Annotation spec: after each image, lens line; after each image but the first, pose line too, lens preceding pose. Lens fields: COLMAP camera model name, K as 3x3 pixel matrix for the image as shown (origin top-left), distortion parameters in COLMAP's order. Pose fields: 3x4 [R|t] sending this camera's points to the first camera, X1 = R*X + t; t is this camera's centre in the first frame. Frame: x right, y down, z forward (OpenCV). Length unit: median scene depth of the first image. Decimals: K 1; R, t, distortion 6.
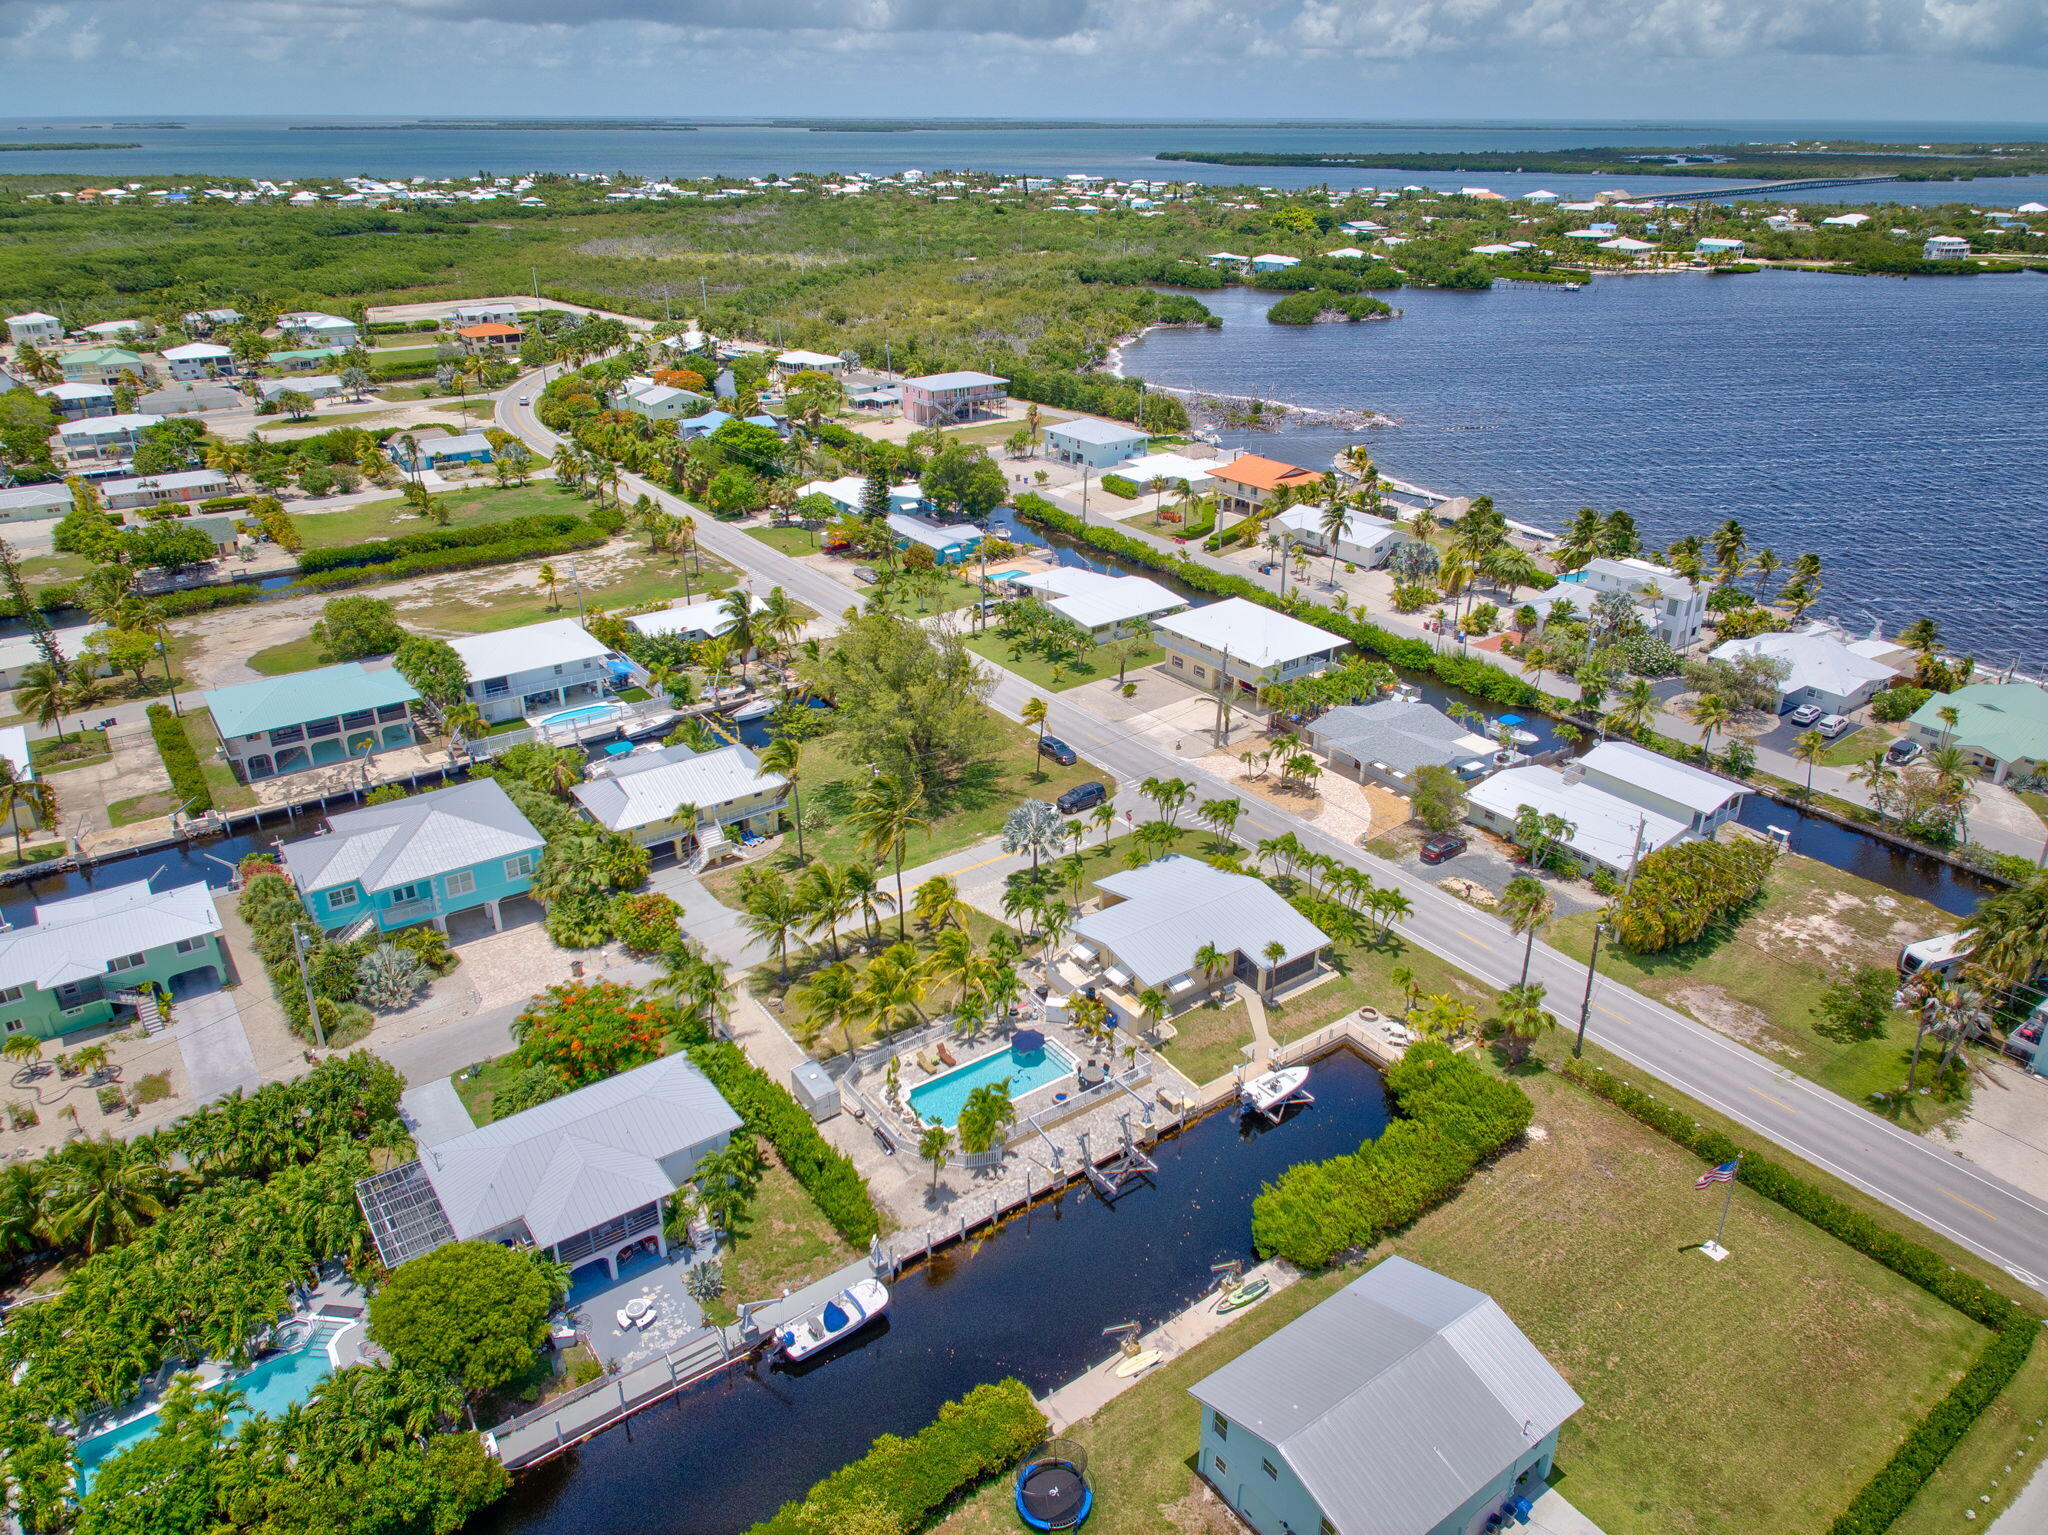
lens RADIAL K [[1380.3, 0, 1024.0], [0, 1380.3, 767.5], [0, 0, 1]] dist [0.042165, -0.000833]
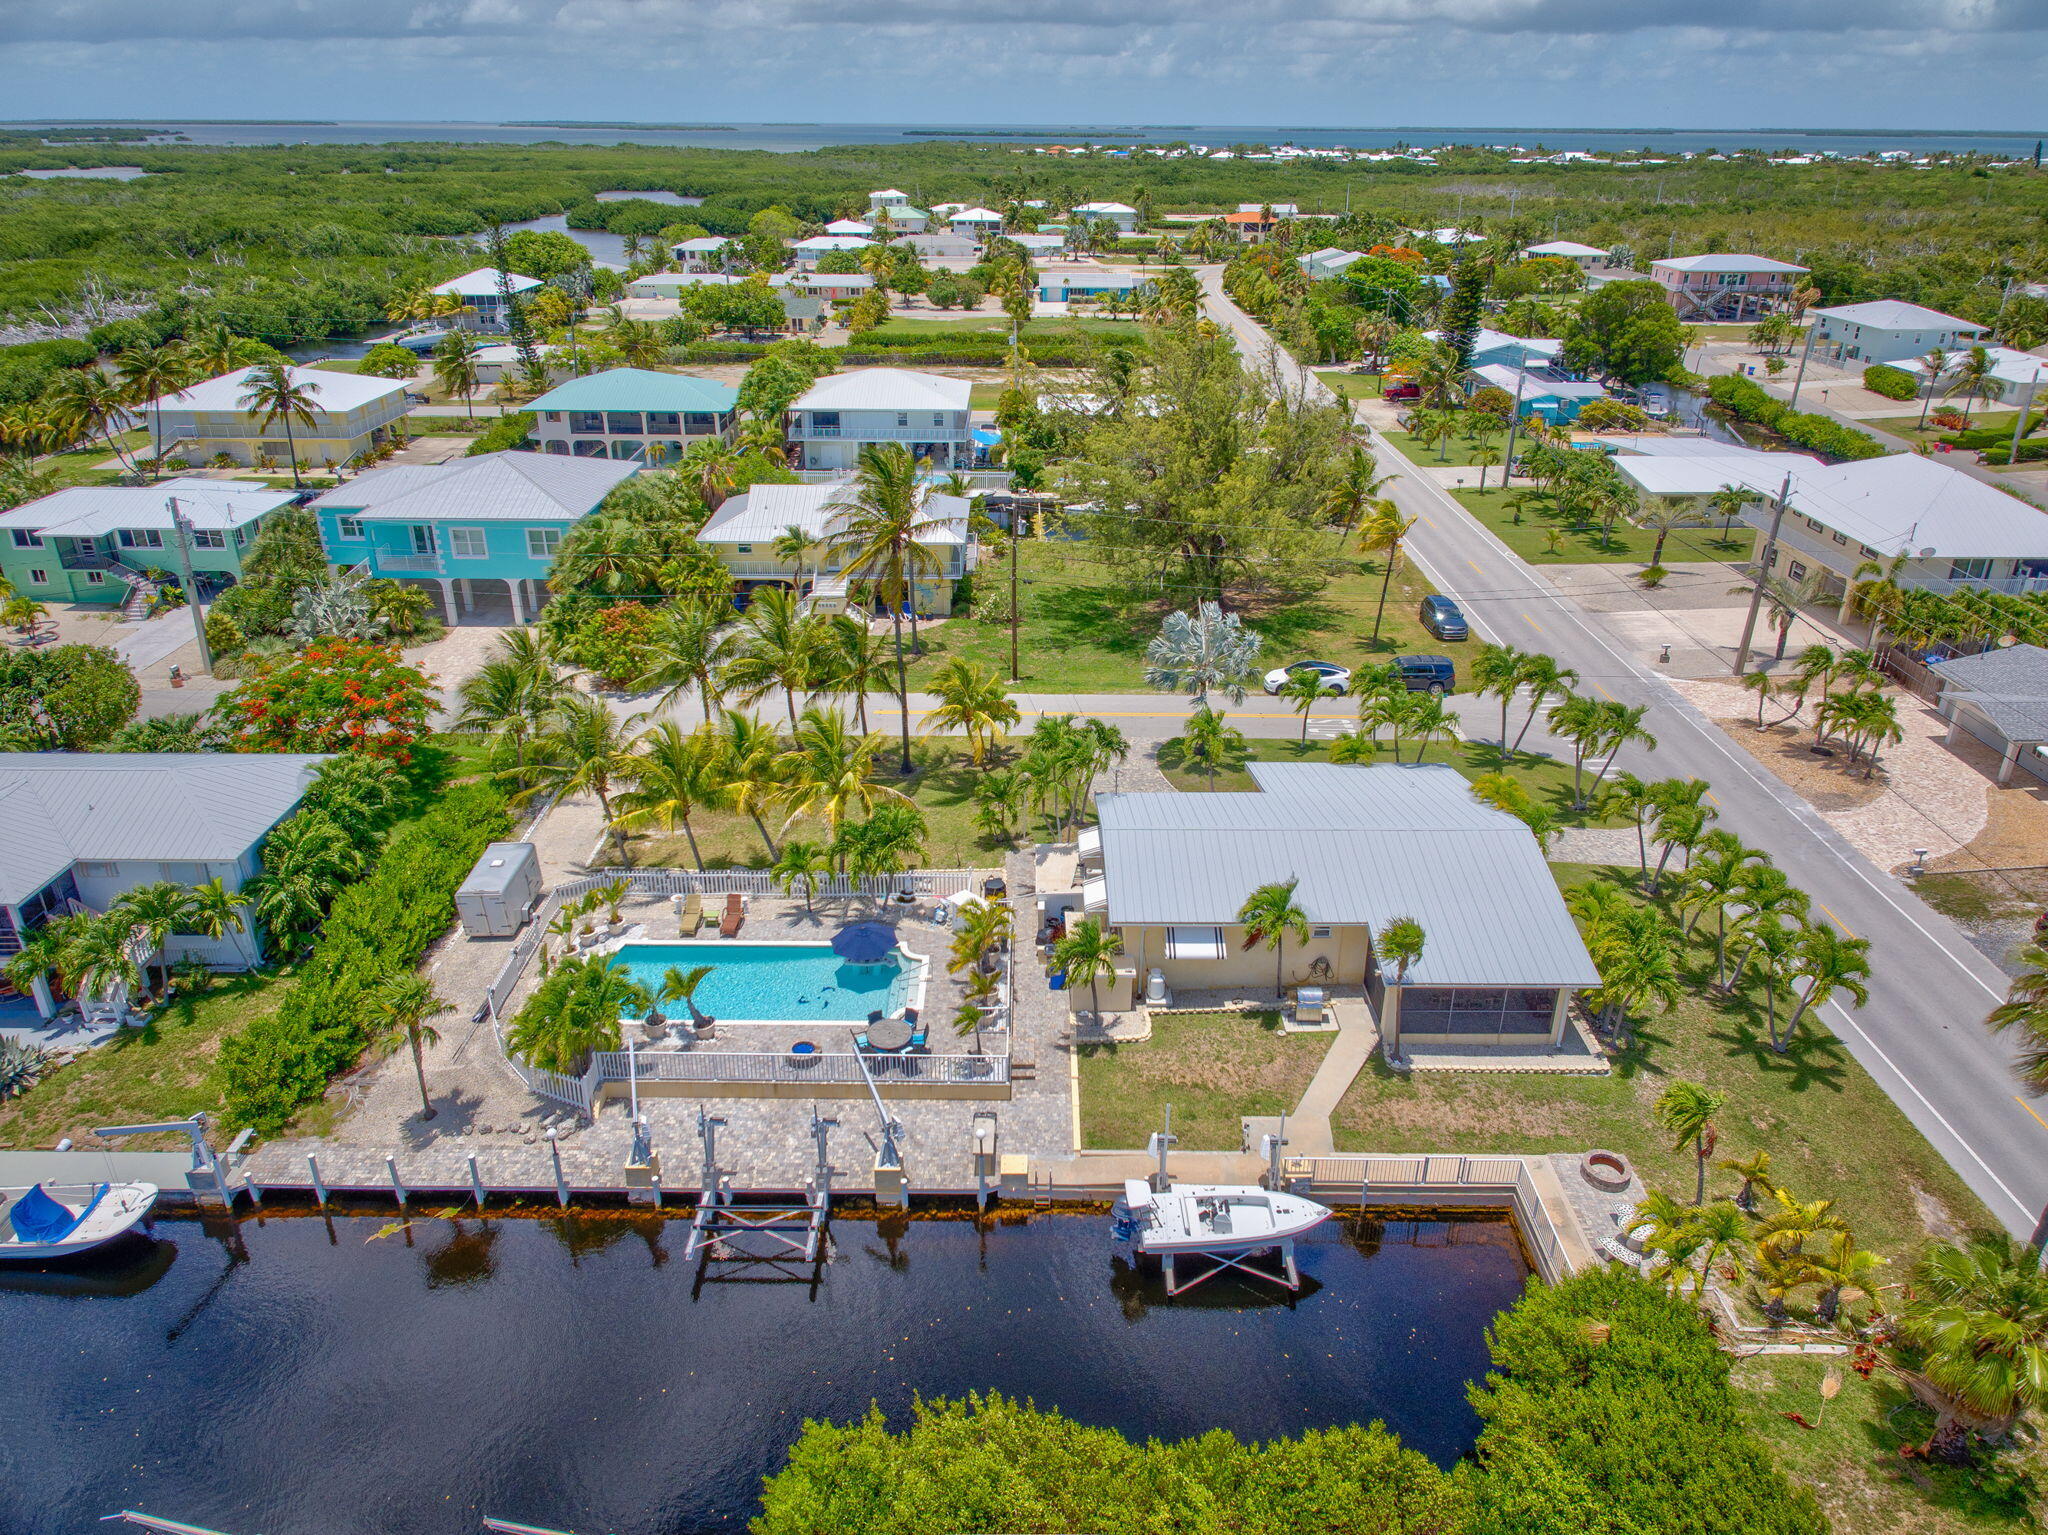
lens RADIAL K [[1366.5, 0, 1024.0], [0, 1366.5, 767.5], [0, 0, 1]] dist [0.040590, -0.057085]
pose [[0.813875, 0.250230, -0.524398, 0.272982], [-0.250884, 0.965389, 0.071285, 0.072045], [0.524085, 0.073546, 0.848484, 0.518840]]
